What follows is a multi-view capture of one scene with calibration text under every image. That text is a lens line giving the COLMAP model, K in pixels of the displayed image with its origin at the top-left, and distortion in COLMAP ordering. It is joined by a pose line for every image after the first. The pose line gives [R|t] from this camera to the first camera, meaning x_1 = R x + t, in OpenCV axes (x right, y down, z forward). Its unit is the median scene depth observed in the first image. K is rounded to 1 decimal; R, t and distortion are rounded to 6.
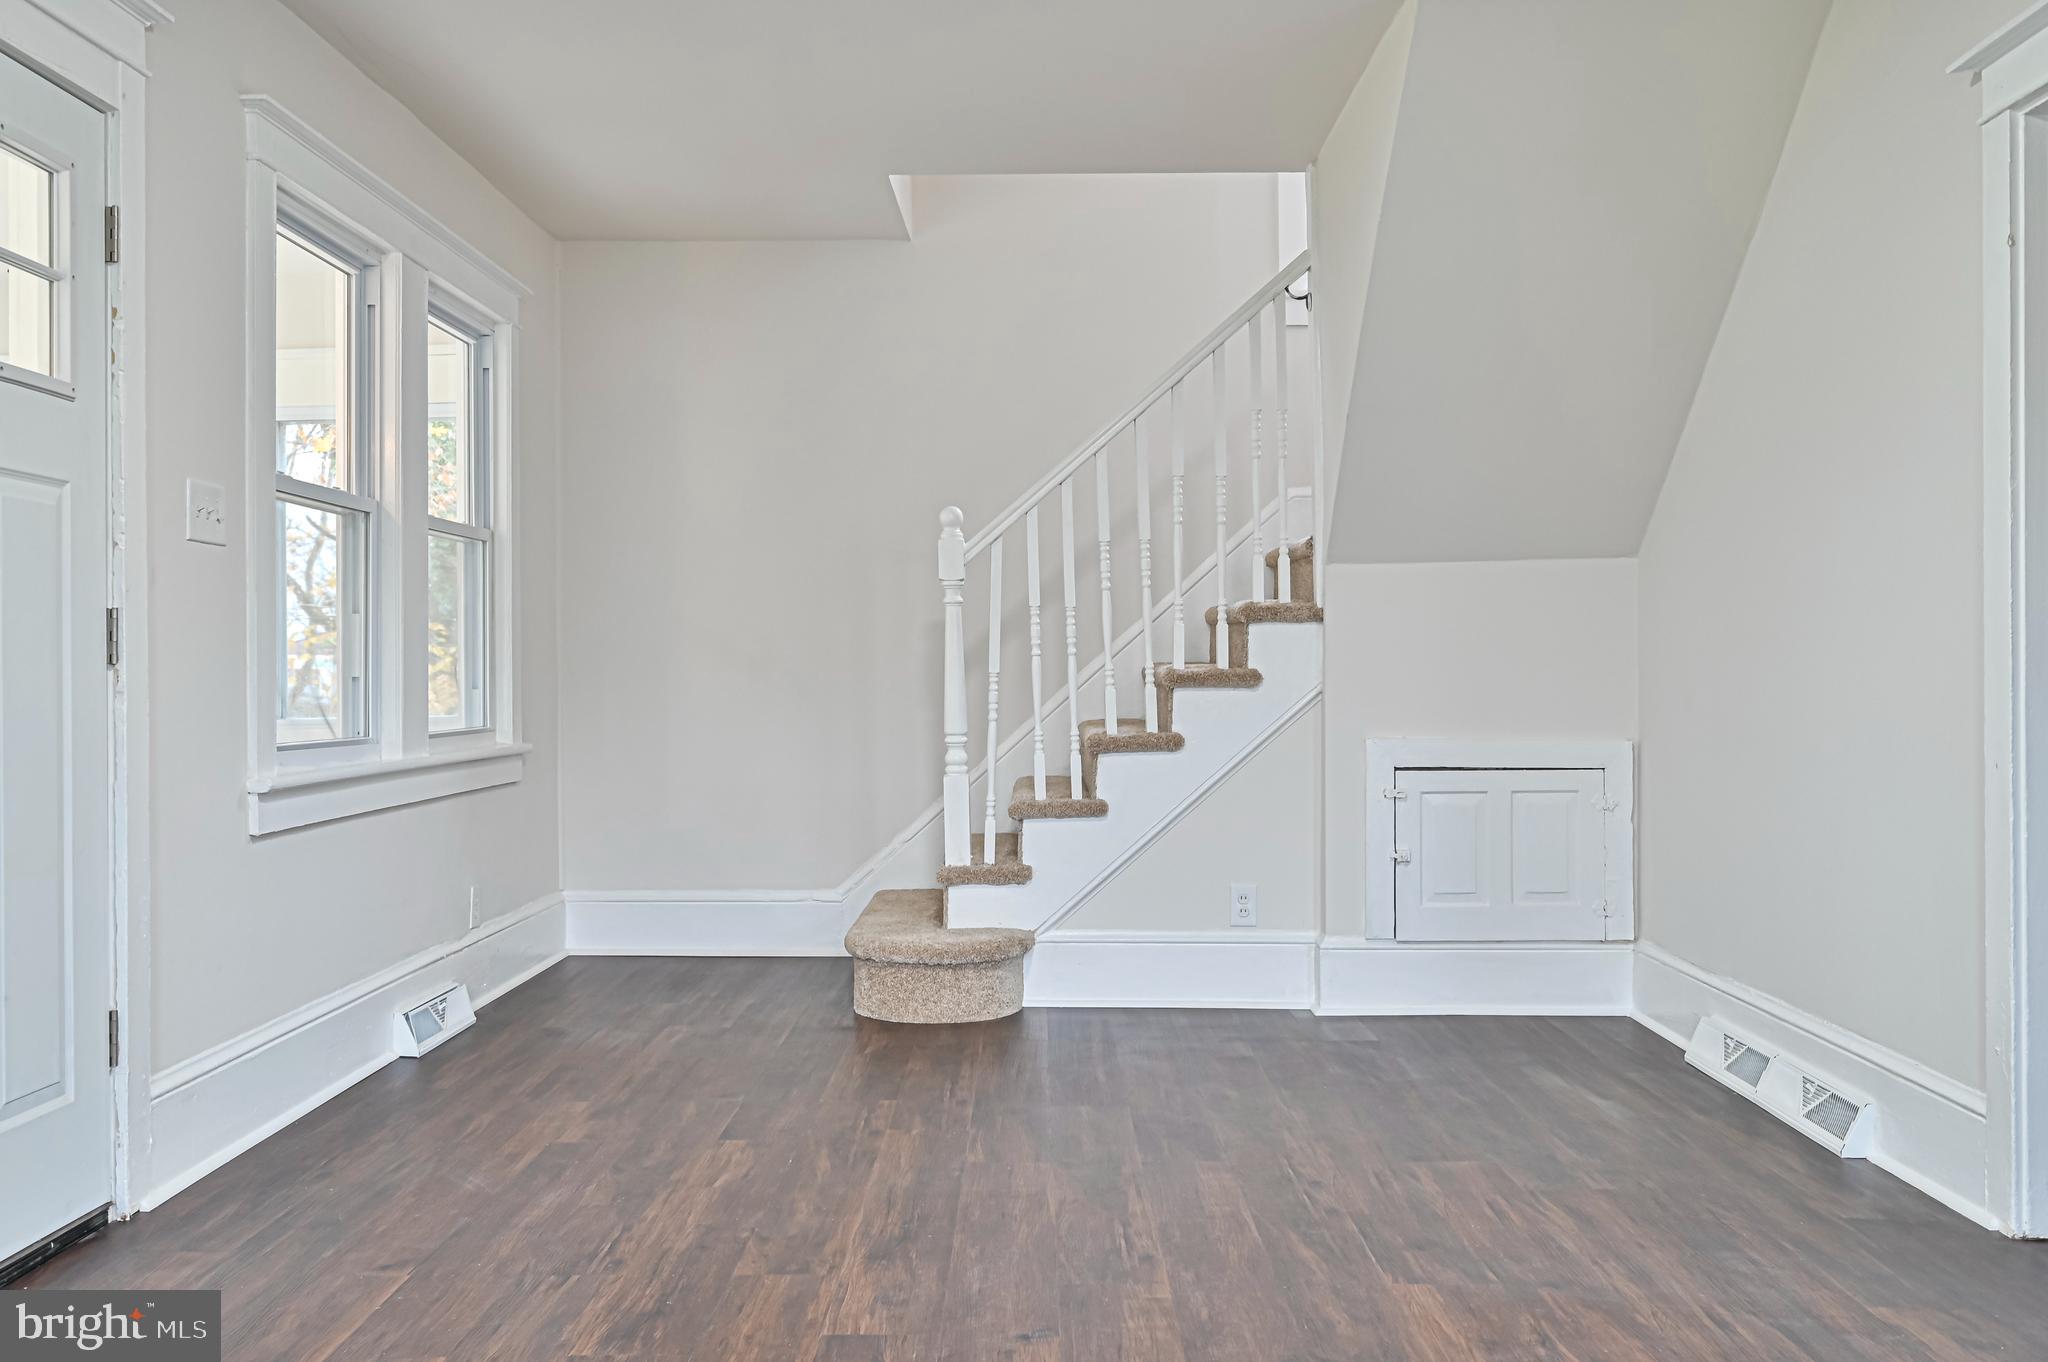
lens RADIAL K [[1775.3, 0, 1017.6], [0, 1775.3, 674.2], [0, 0, 1]] dist [-0.002061, -0.004801]
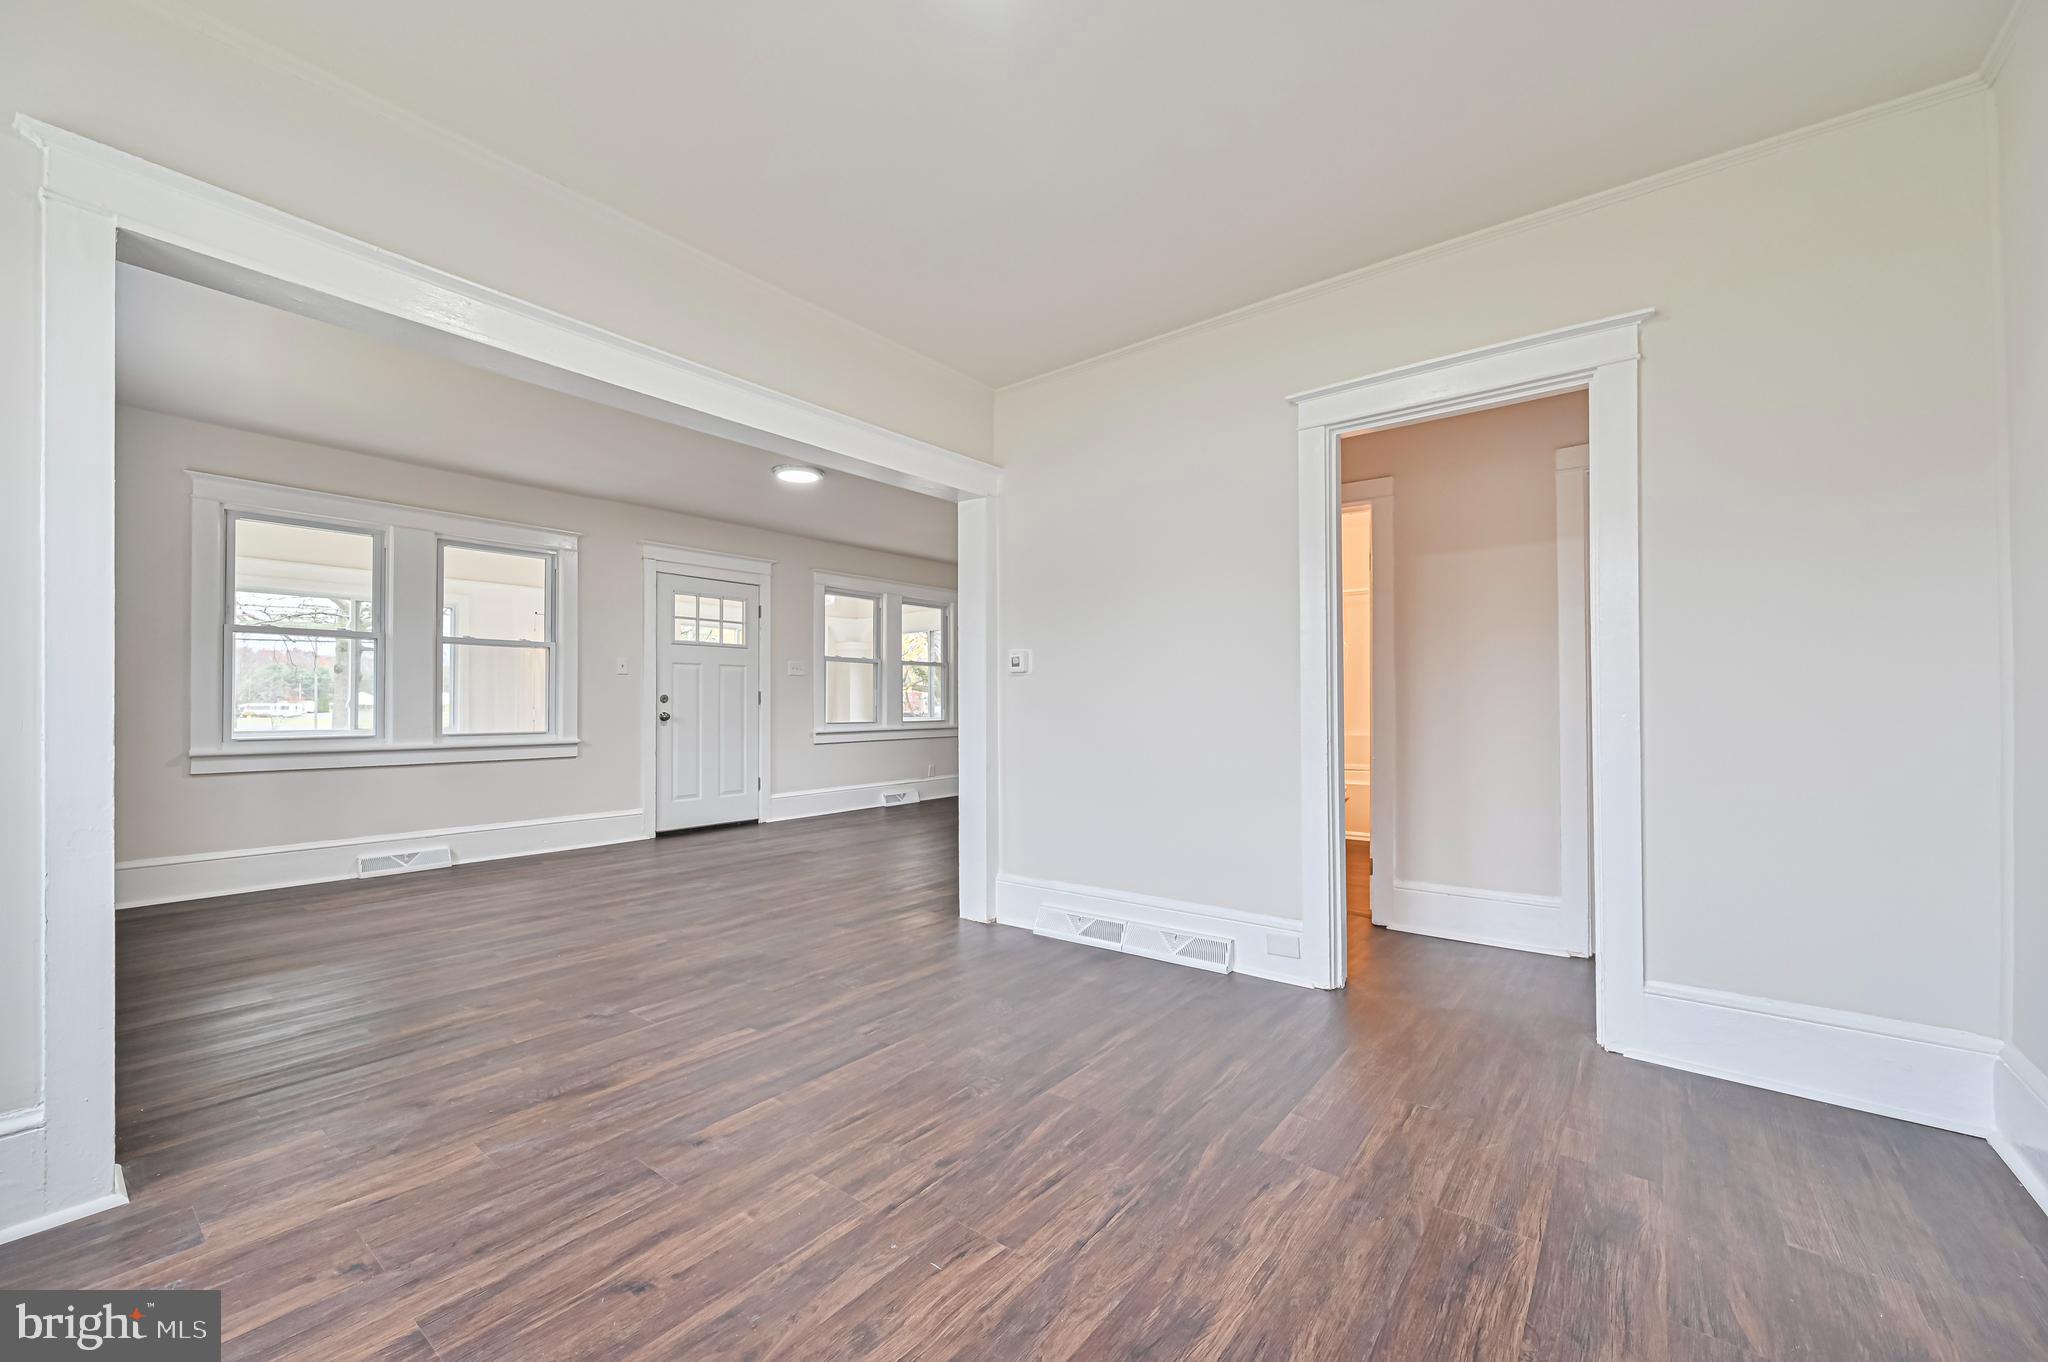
lens RADIAL K [[804.9, 0, 1025.0], [0, 804.9, 696.4], [0, 0, 1]] dist [0.000301, -0.000279]
pose [[0.792991, -0.001989, -0.609230, 1.023757], [-0.000546, 0.999992, -0.003975, -0.012634], [0.609233, 0.003484, 0.792984, -0.196451]]
